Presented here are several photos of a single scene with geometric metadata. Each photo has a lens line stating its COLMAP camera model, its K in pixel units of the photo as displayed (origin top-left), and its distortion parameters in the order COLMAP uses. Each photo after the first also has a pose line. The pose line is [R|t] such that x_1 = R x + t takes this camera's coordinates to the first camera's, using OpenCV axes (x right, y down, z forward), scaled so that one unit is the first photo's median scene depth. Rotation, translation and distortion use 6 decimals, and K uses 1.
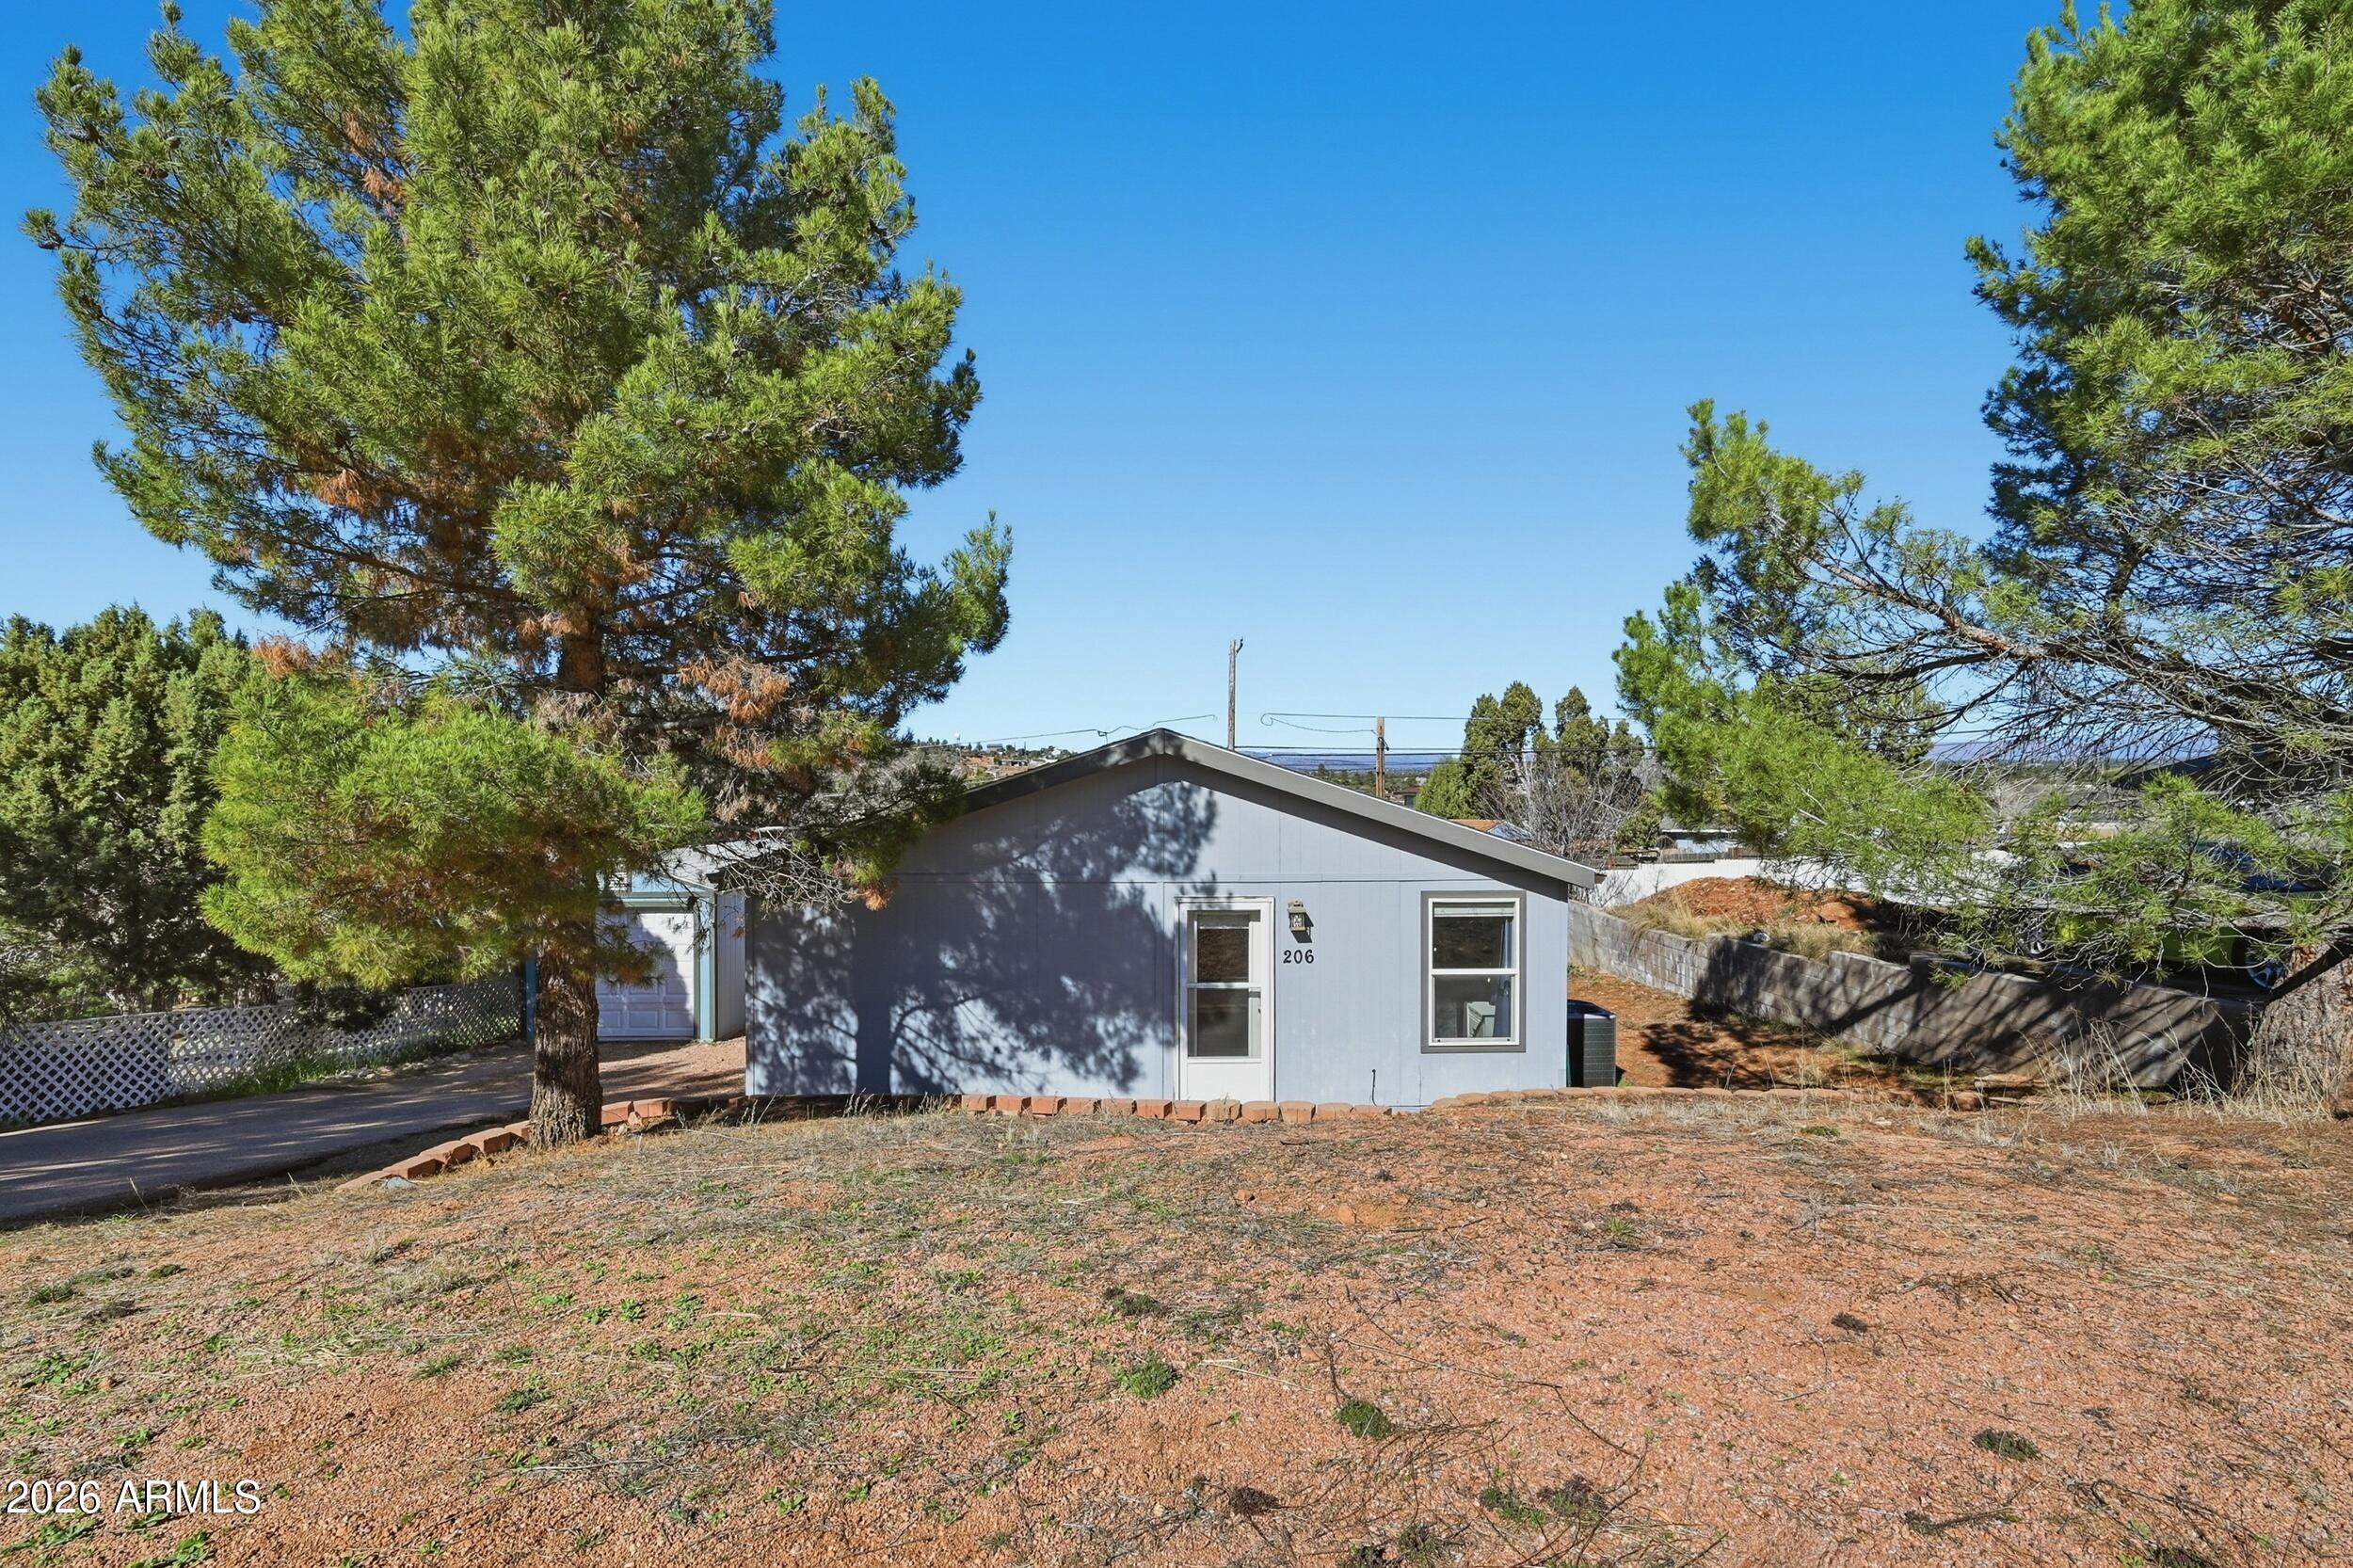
lens RADIAL K [[1099.2, 0, 1176.5], [0, 1099.2, 784.0], [0, 0, 1]] dist [-0.010226, -0.000022]
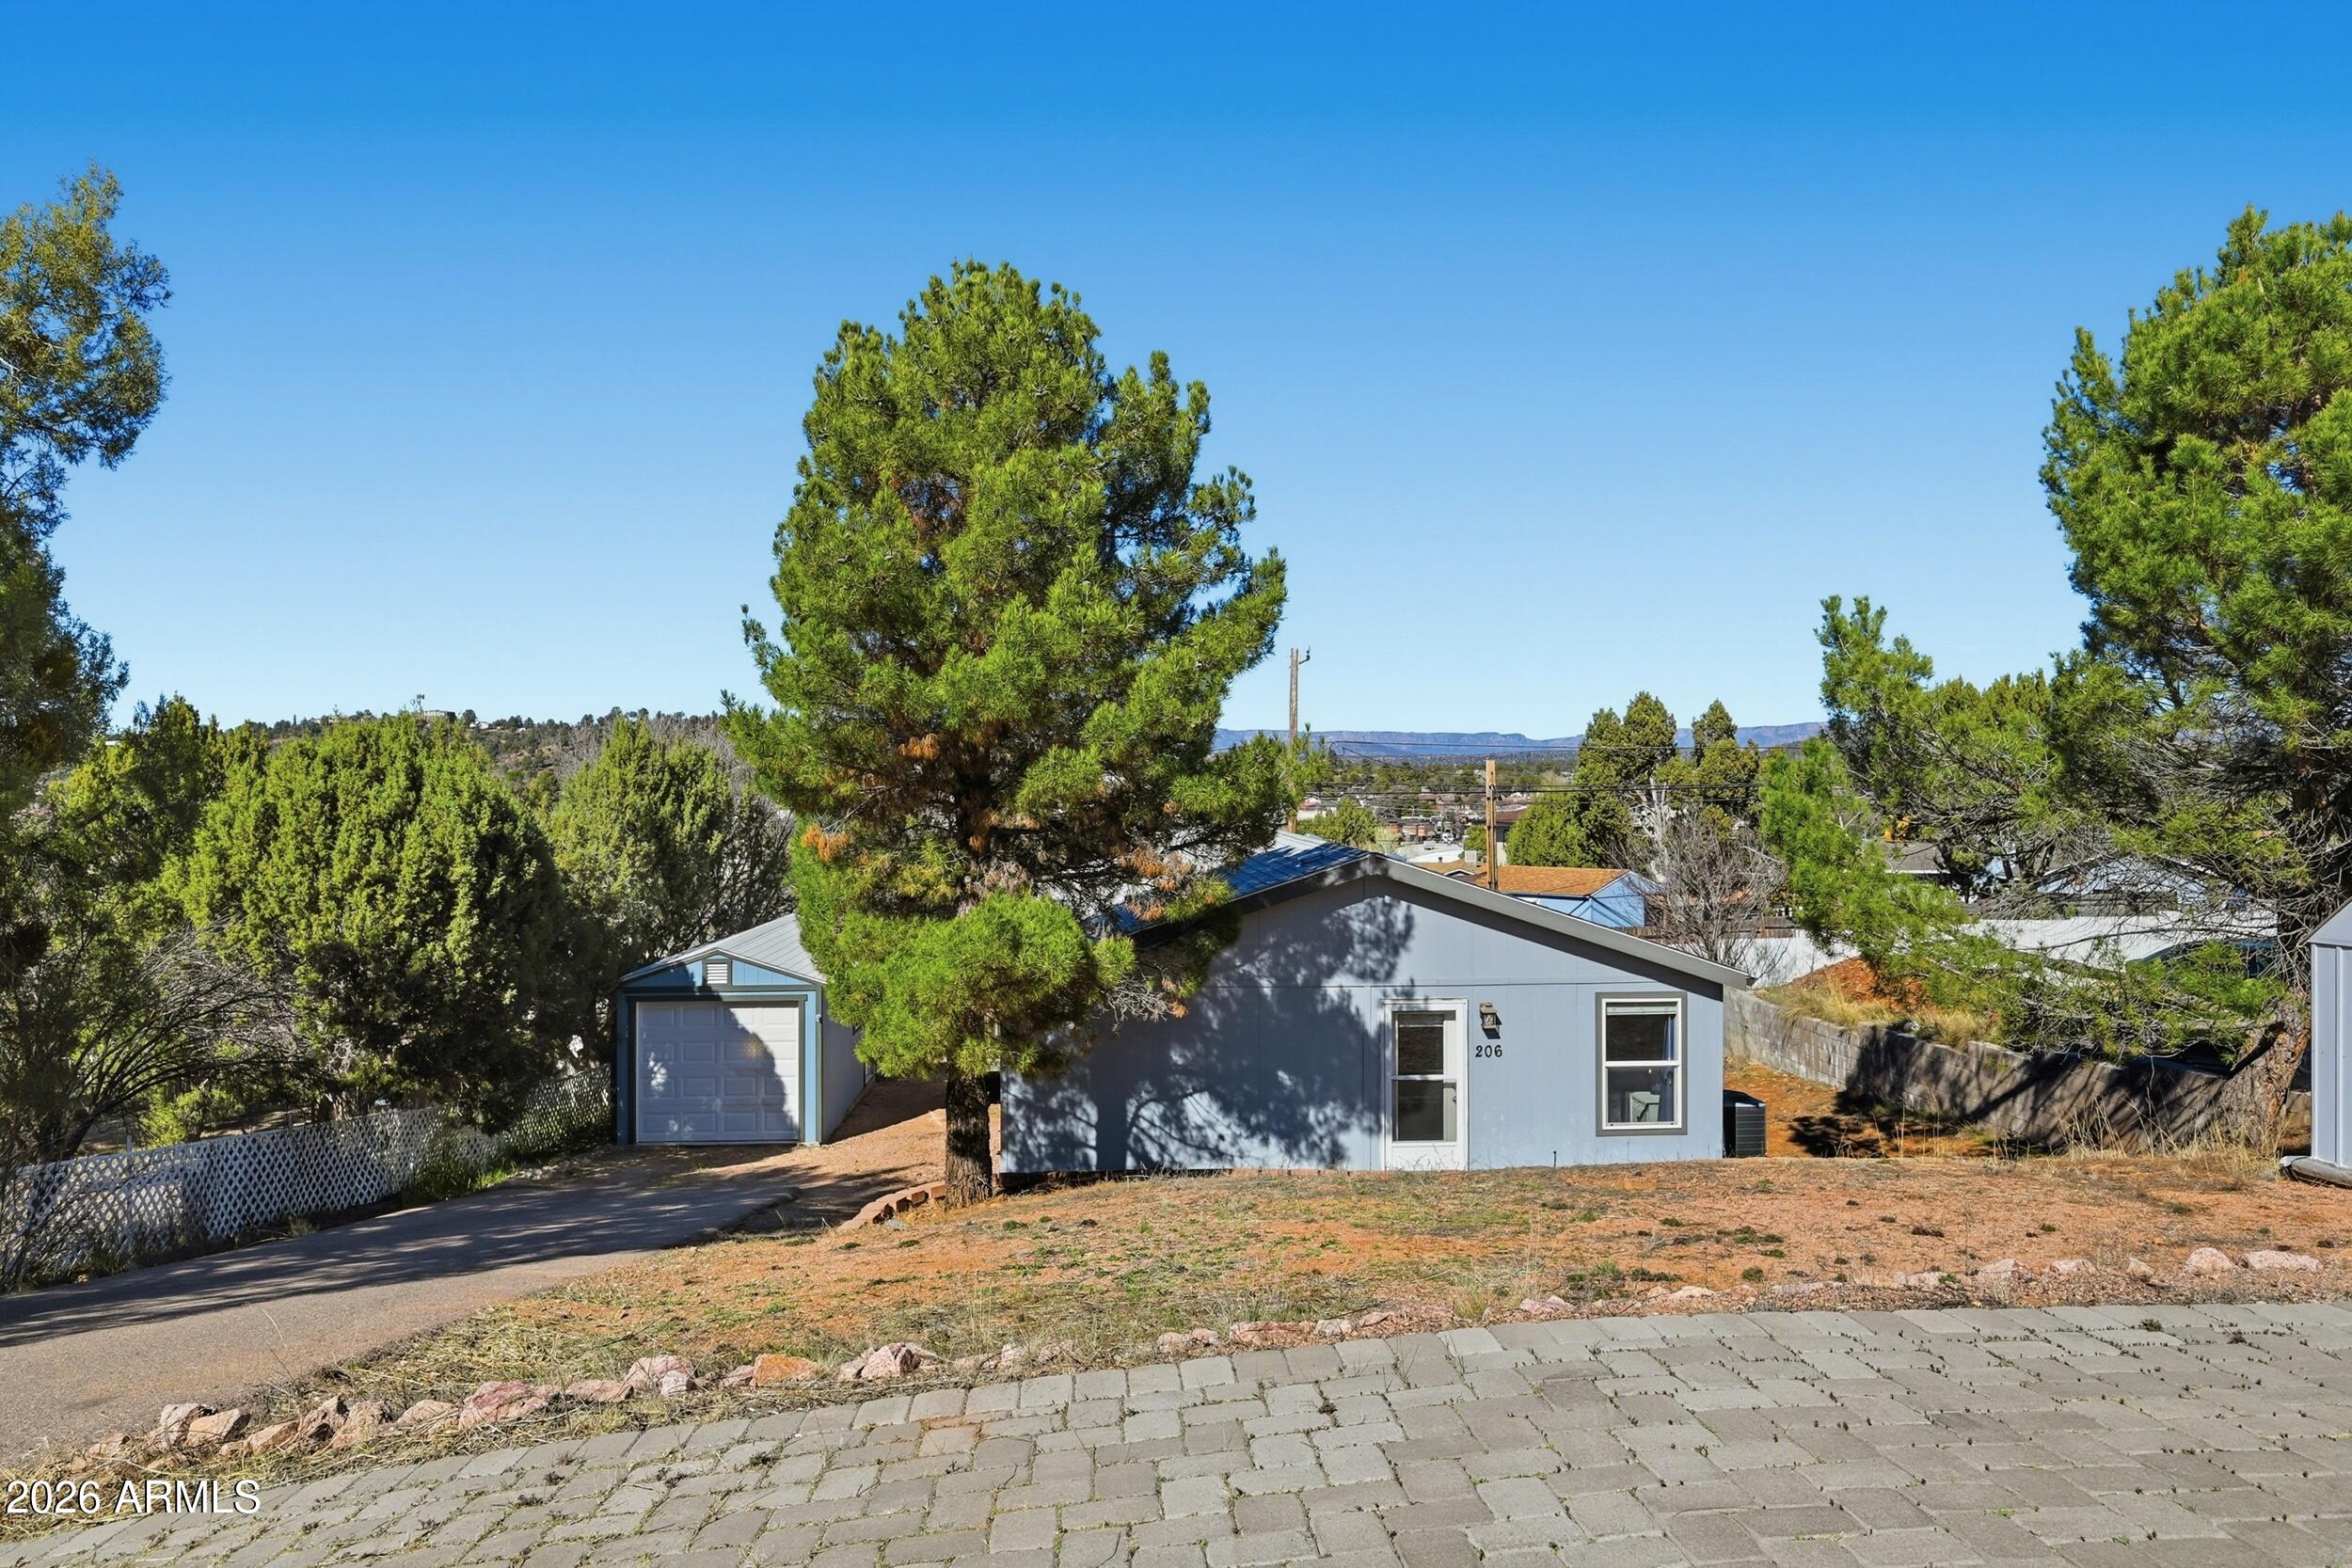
lens RADIAL K [[1753.2, 0, 1175.8], [0, 1753.2, 757.1], [0, 0, 1]] dist [0.002068, 0.002487]
pose [[0.998598, 0.003326, 0.052835, -0.305032], [-0.003047, 0.999981, -0.005362, -0.136306], [-0.052852, 0.005194, 0.998589, -0.787446]]
